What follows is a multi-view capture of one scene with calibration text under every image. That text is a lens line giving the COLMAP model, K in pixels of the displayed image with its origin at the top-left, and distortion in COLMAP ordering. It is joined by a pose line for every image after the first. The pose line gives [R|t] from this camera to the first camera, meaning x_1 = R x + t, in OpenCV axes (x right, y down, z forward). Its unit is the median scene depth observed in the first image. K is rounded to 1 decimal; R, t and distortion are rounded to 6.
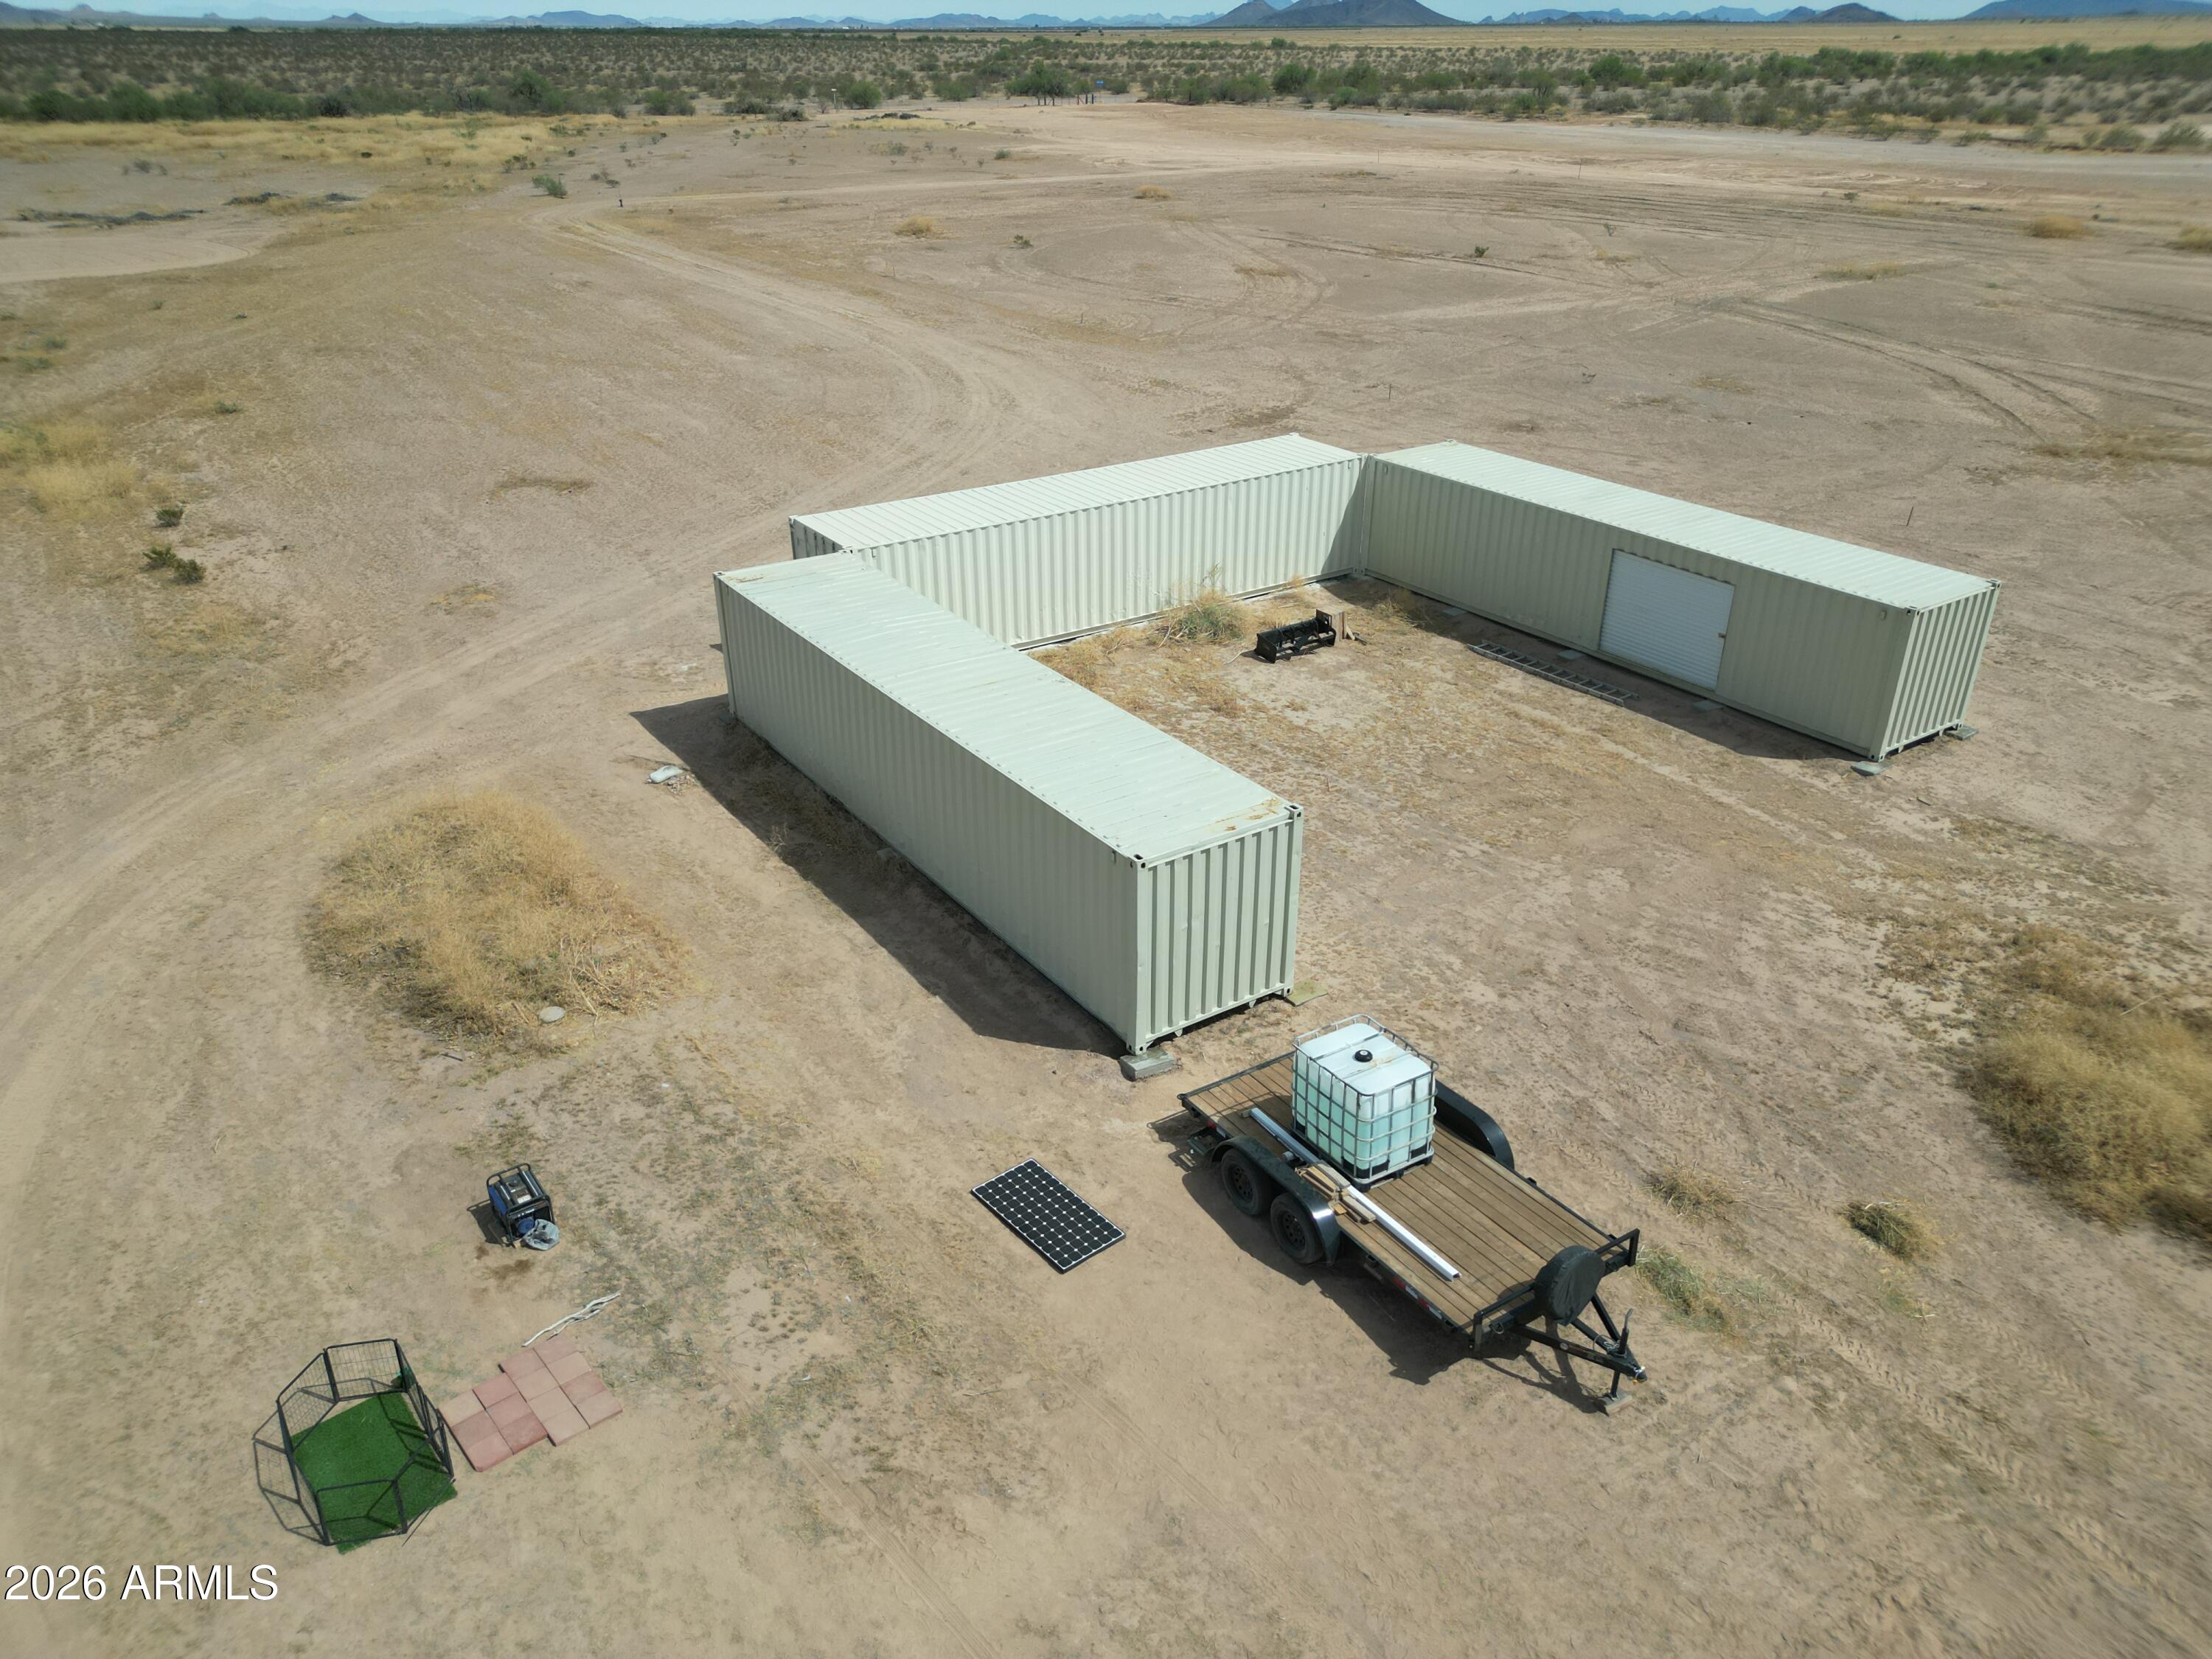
lens RADIAL K [[1511.8, 0, 1099.0], [0, 1511.8, 827.2], [0, 0, 1]] dist [0.041820, -0.047316]
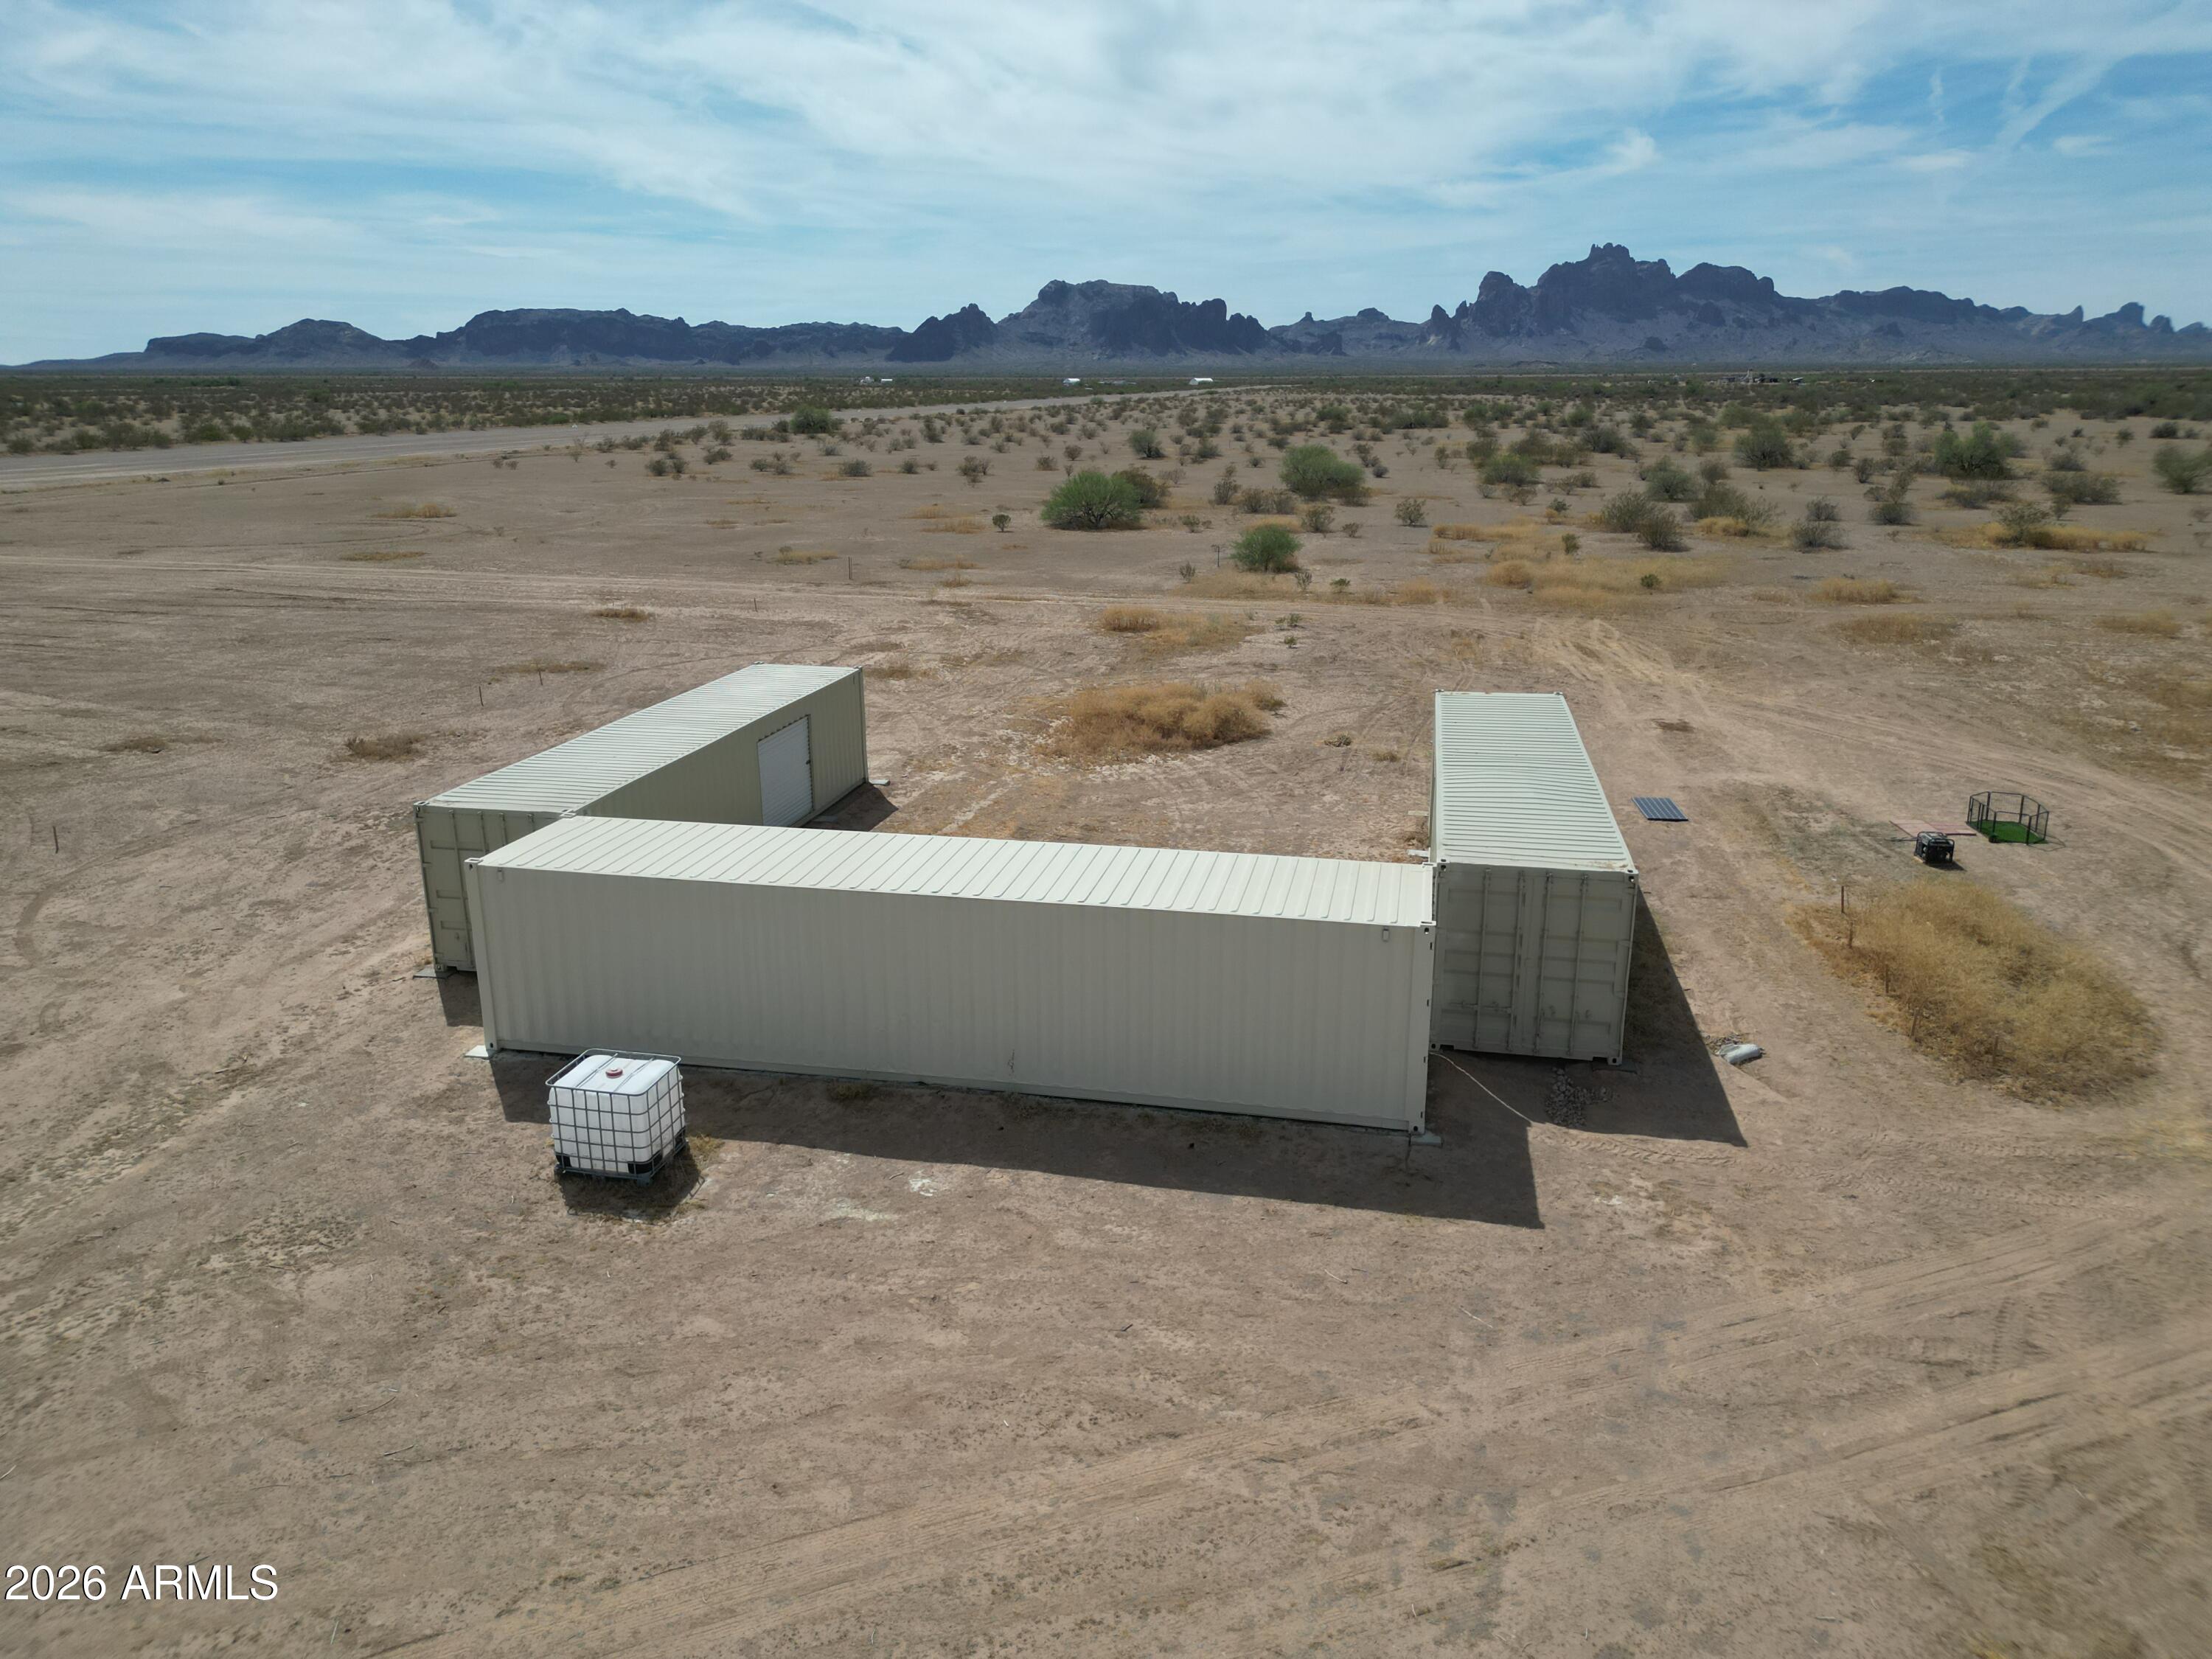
lens RADIAL K [[1553.3, 0, 1118.1], [0, 1553.3, 822.0], [0, 0, 1]] dist [0.053889, -0.046082]
pose [[-0.697421, -0.197816, 0.688820, -0.622950], [0.329829, 0.764714, 0.553558, -0.725176], [-0.636253, 0.613255, -0.468082, 1.562472]]
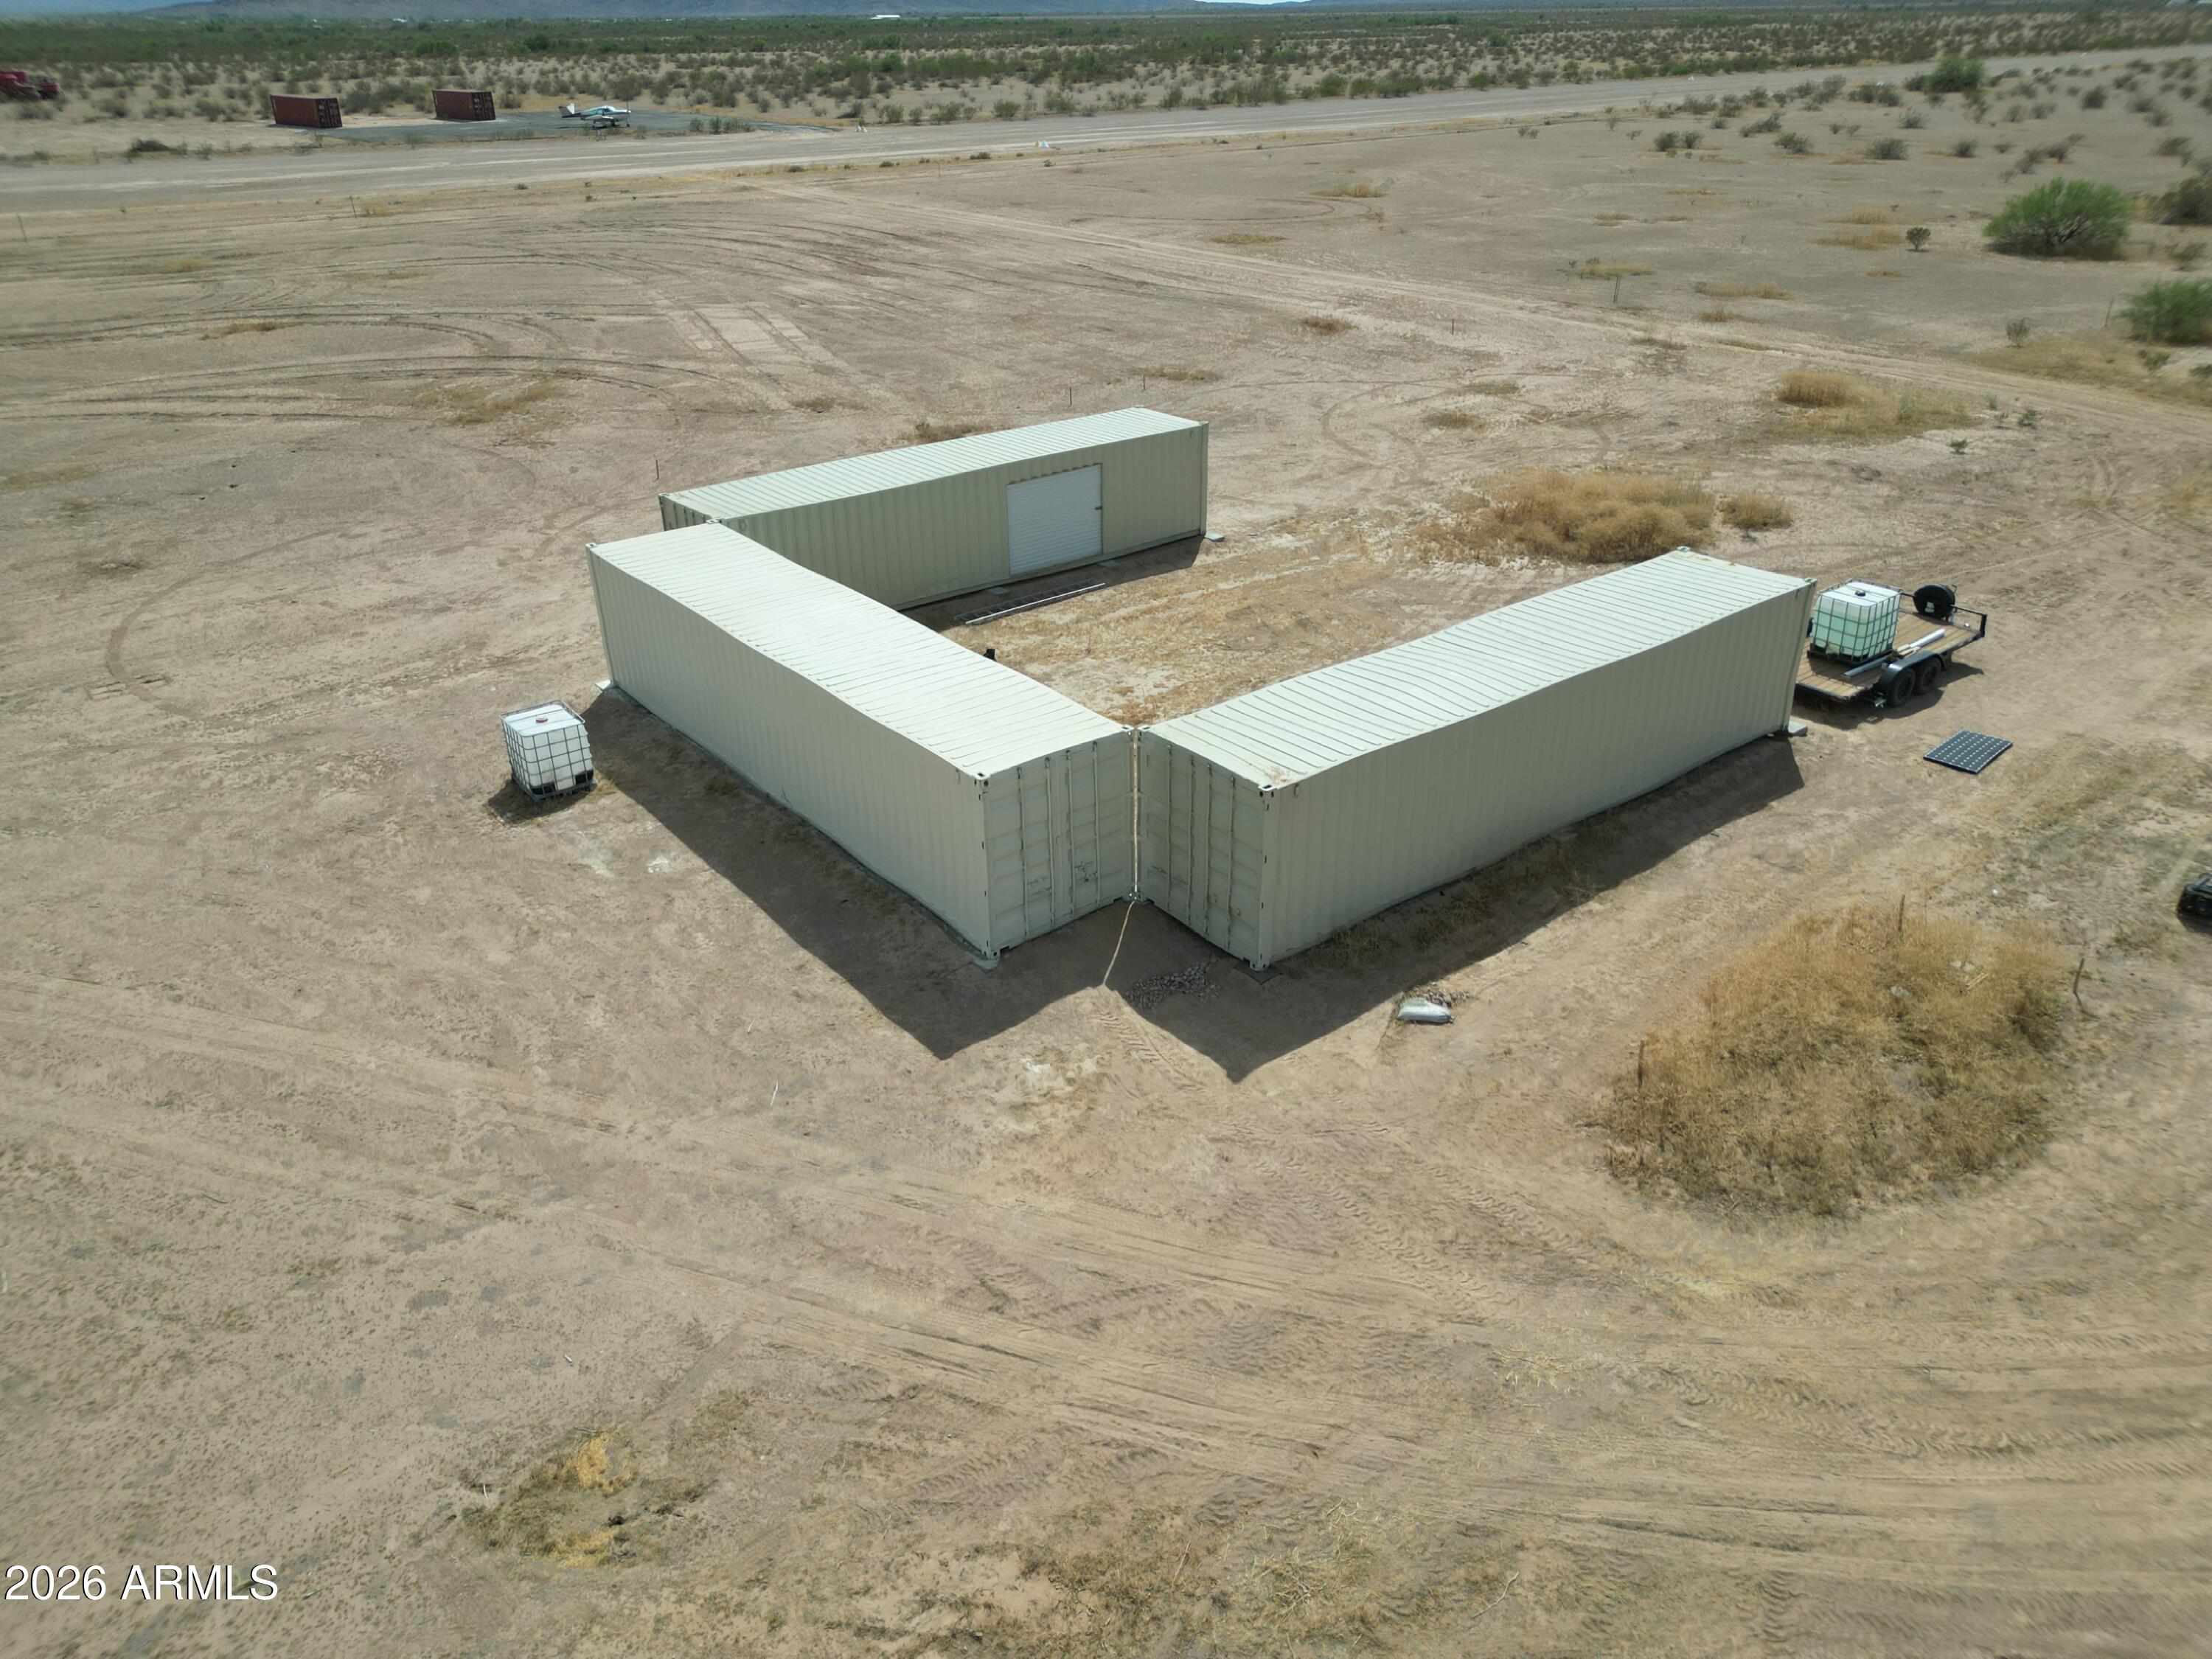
lens RADIAL K [[1563.0, 0, 1093.3], [0, 1563.0, 831.6], [0, 0, 1]] dist [0.069451, -0.076889]
pose [[-0.065460, -0.457970, 0.886554, -0.940290], [0.472239, 0.768450, 0.431828, -0.525790], [-0.879037, 0.446933, 0.165968, 0.992899]]
